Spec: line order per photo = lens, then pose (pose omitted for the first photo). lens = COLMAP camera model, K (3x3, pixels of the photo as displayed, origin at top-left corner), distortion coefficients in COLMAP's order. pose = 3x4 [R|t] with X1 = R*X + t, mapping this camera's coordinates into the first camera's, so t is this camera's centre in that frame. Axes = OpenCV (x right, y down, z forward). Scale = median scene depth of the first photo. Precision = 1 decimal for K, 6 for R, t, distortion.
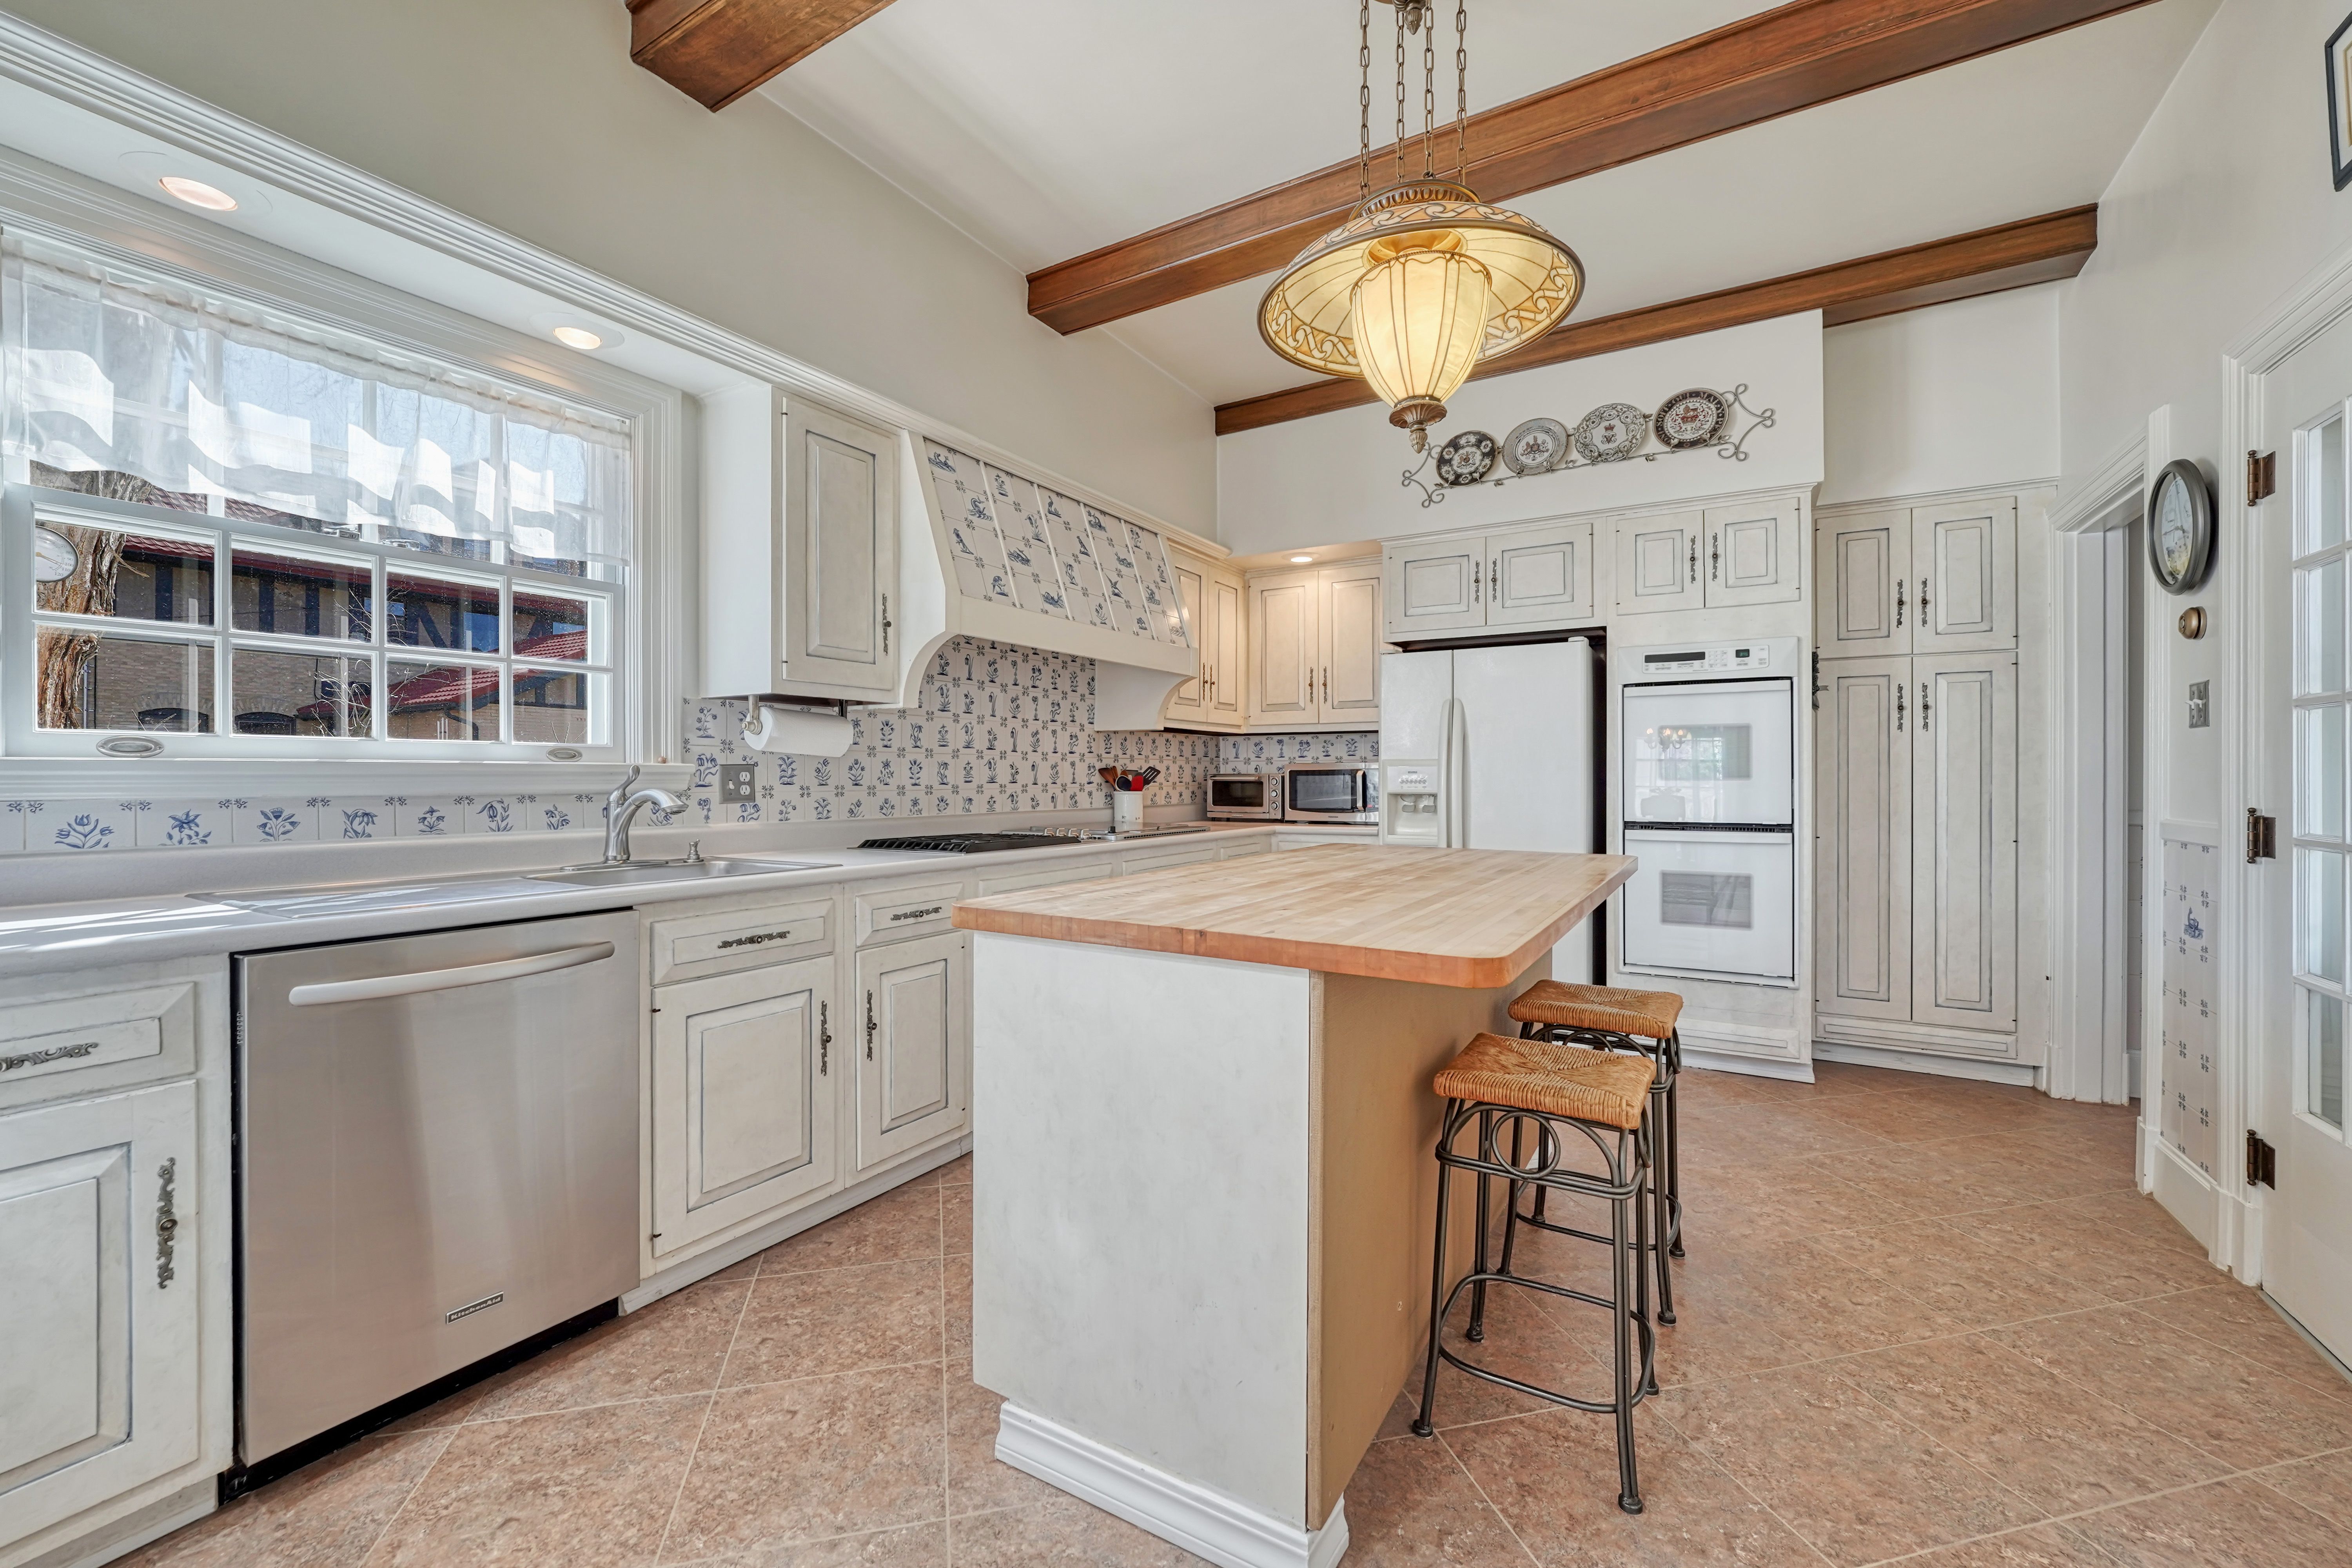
lens RADIAL K [[948.4, 0, 1176.0], [0, 948.4, 784.0], [0, 0, 1]] dist [-0.011480, 0.000626]
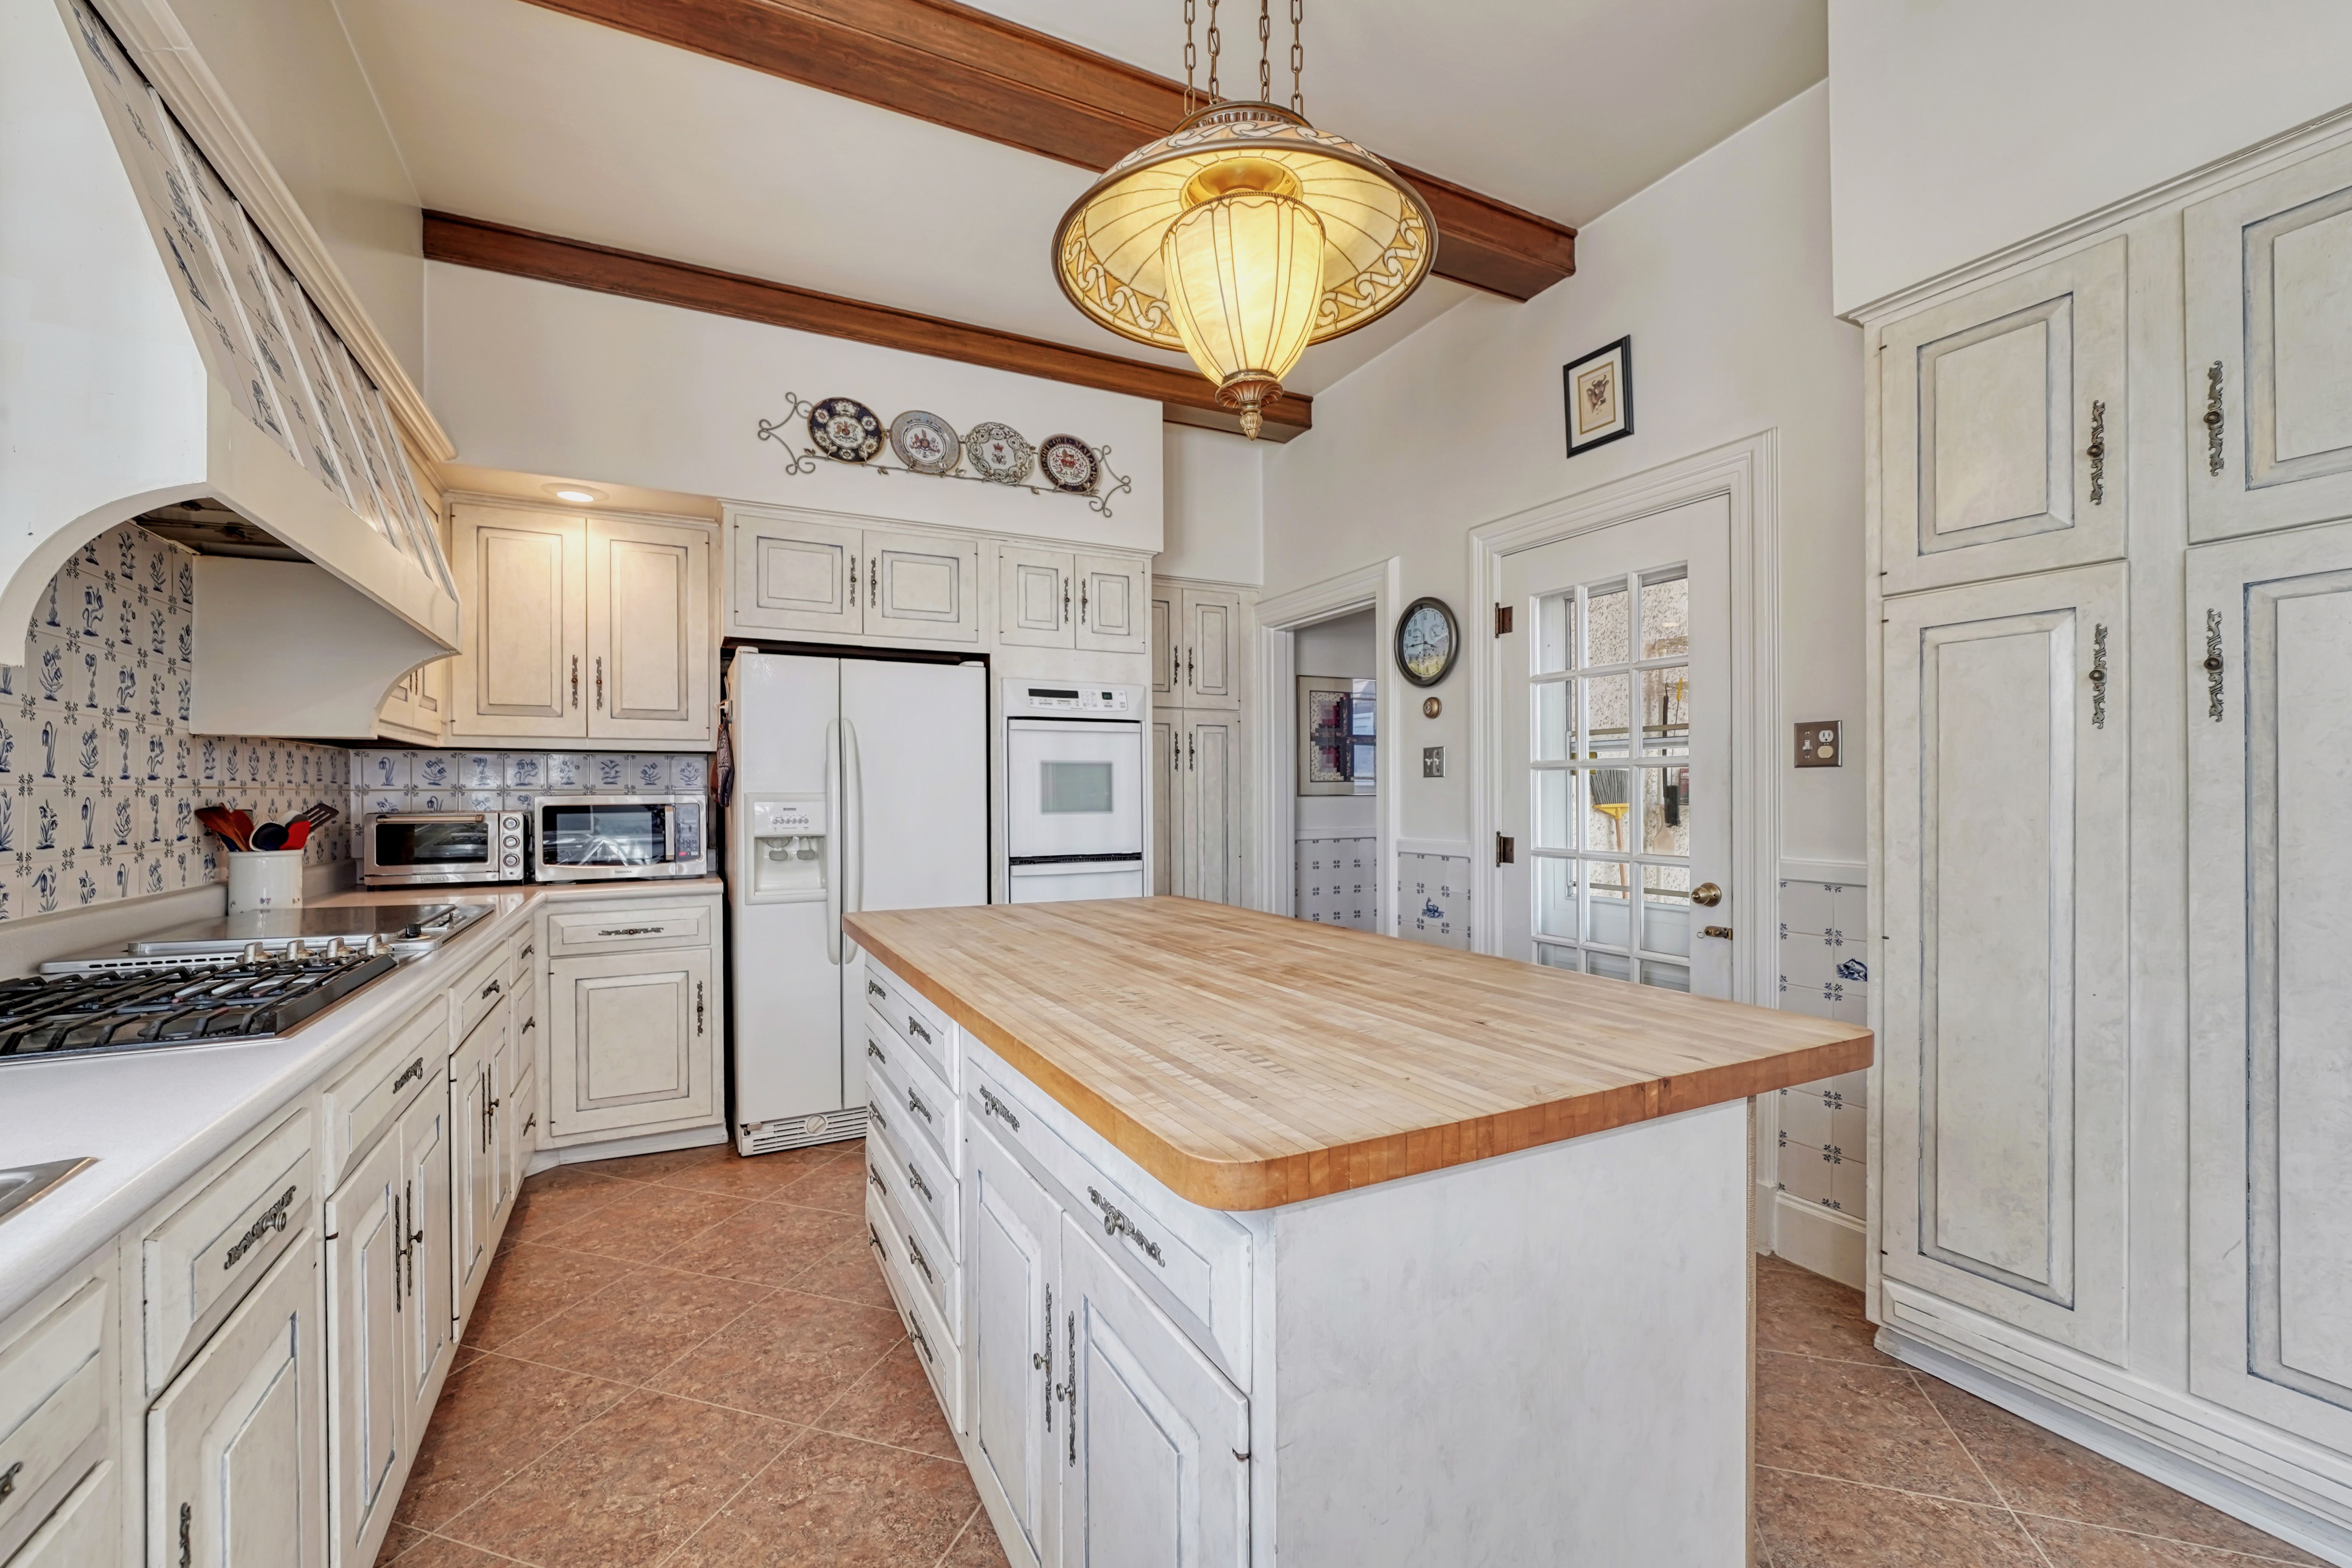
lens RADIAL K [[963.2, 0, 1172.6], [0, 963.2, 793.8], [0, 0, 1]] dist [-0.010405, 0.000079]
pose [[0.531406, -0.000527, 0.847117, -0.287858], [0.010205, 0.999931, -0.005780, -0.019758], [-0.847056, 0.011716, 0.531375, 0.354961]]
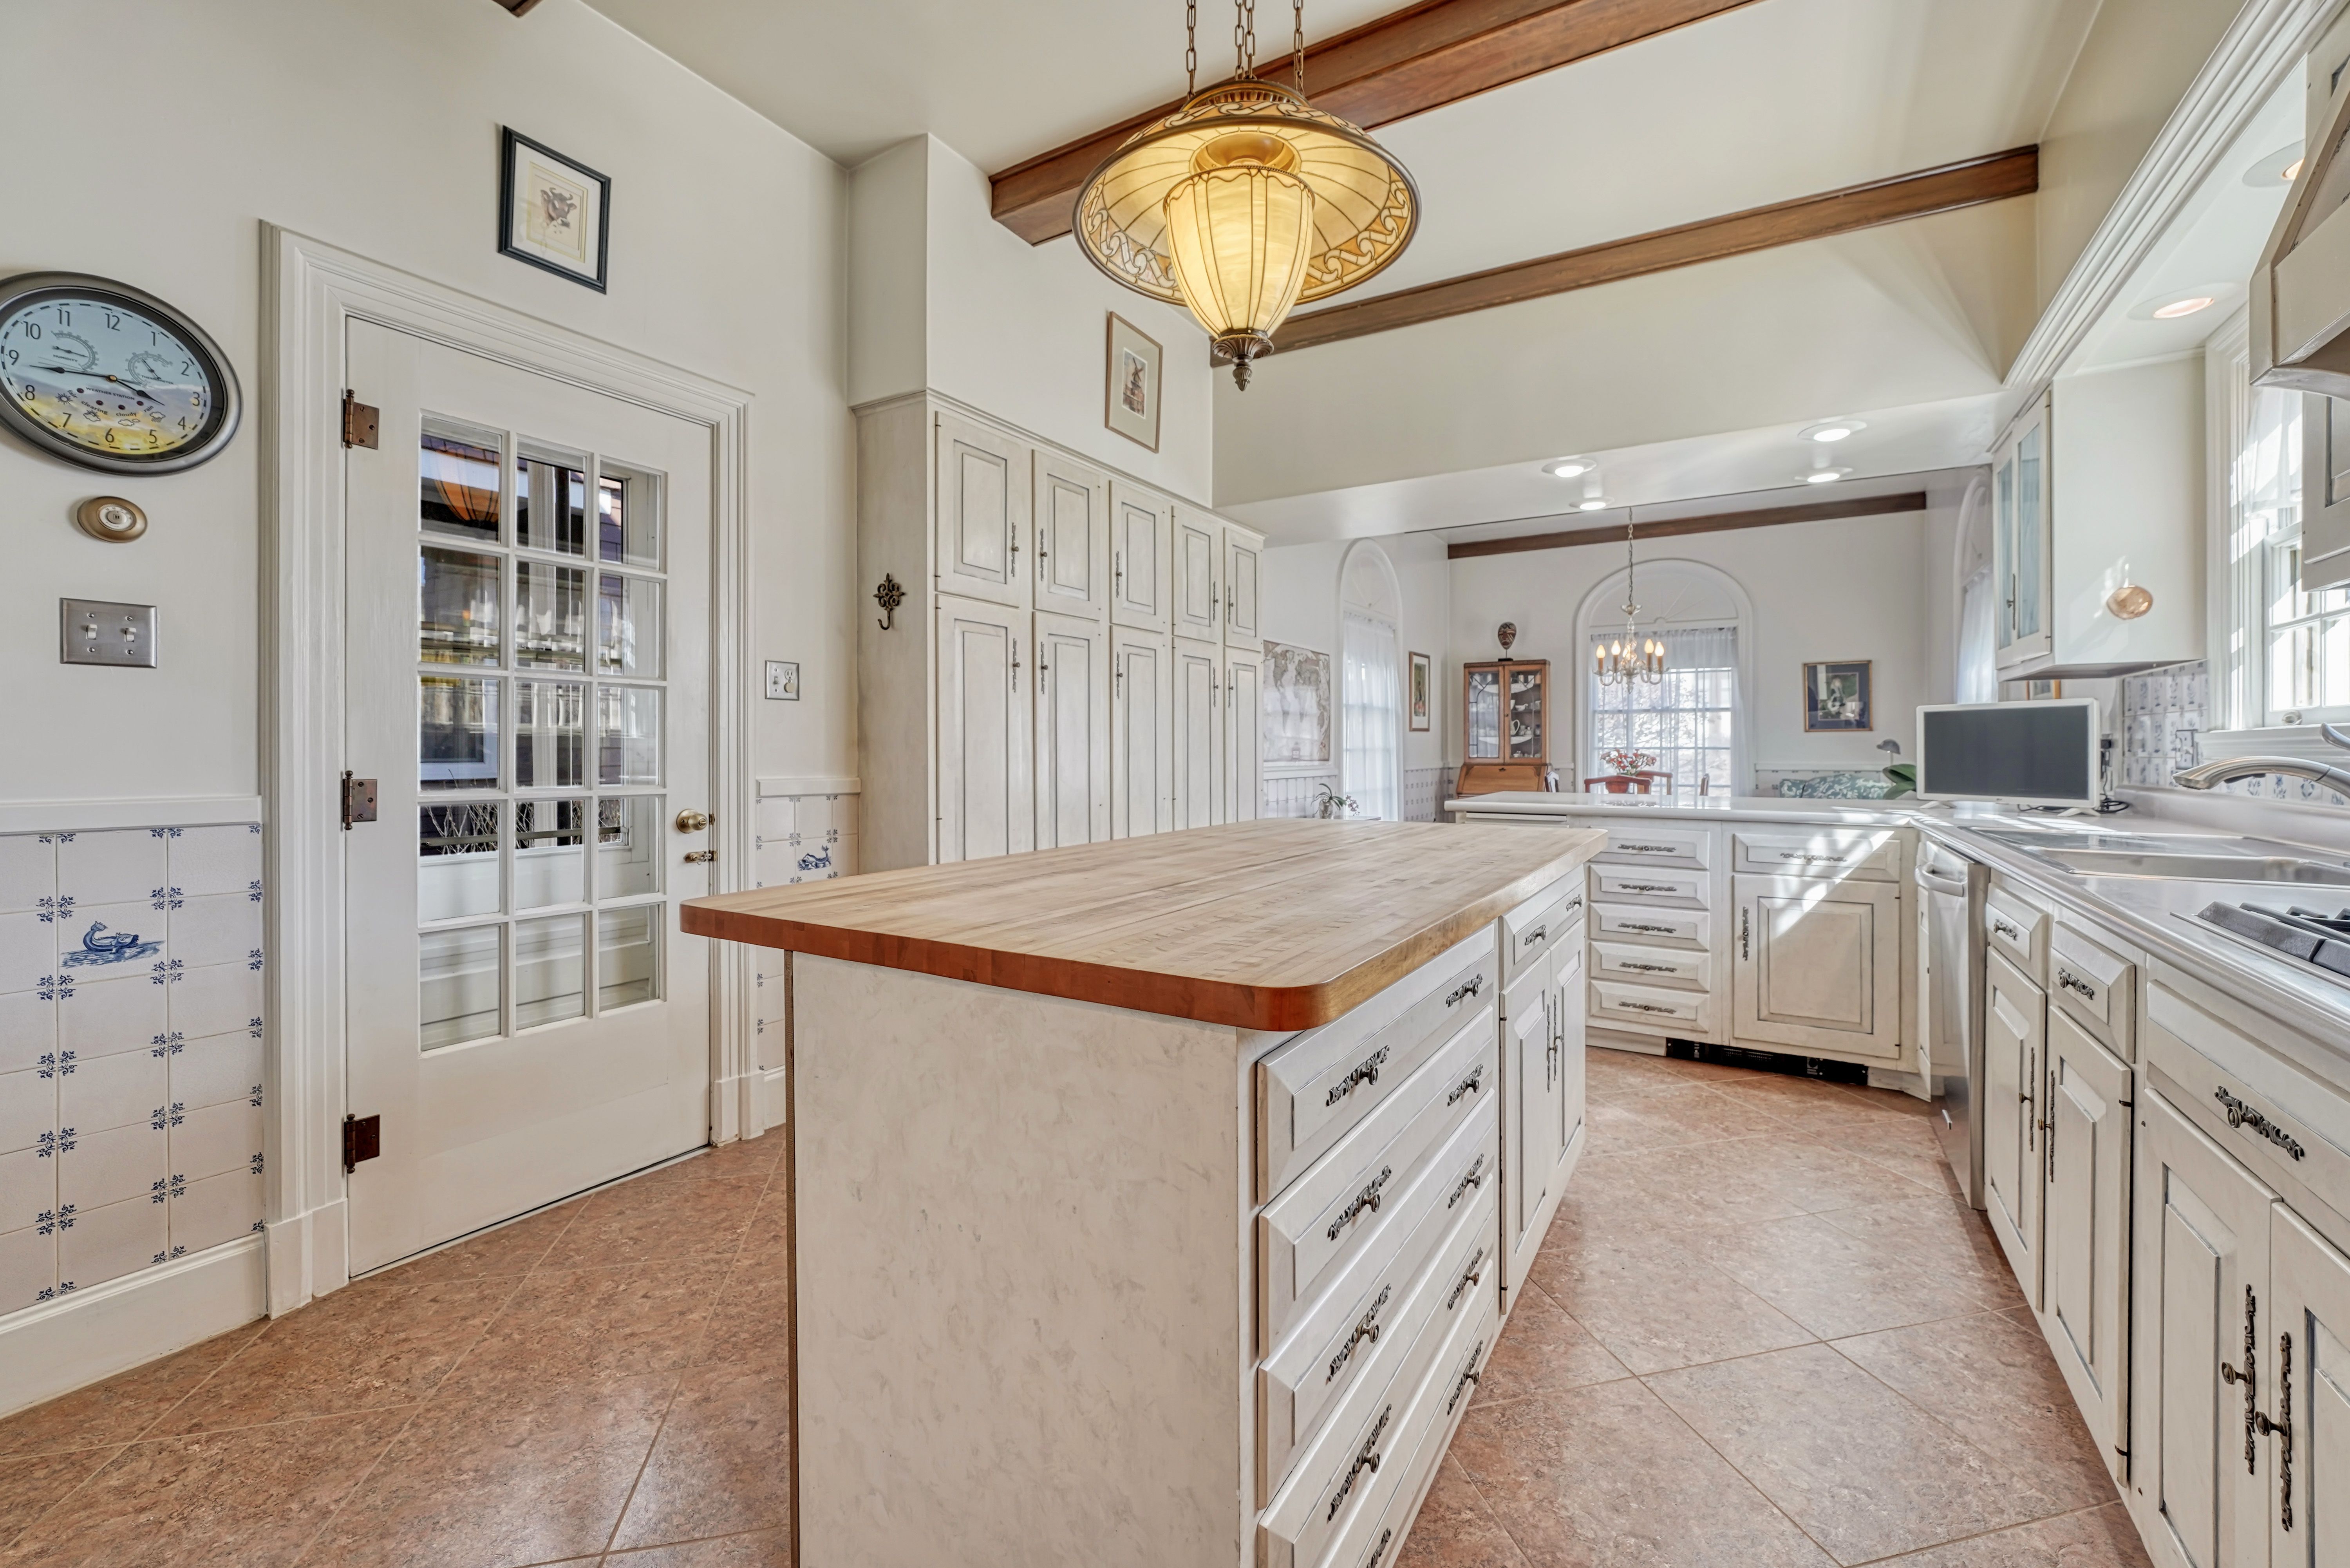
lens RADIAL K [[971.4, 0, 1177.7], [0, 971.4, 743.7], [0, 0, 1]] dist [-0.011748, 0.000042]
pose [[-0.999918, -0.000425, 0.012795, 0.178830], [-0.000413, 0.999999, 0.001010, -0.001901], [-0.012796, 0.001005, -0.999918, 1.133165]]
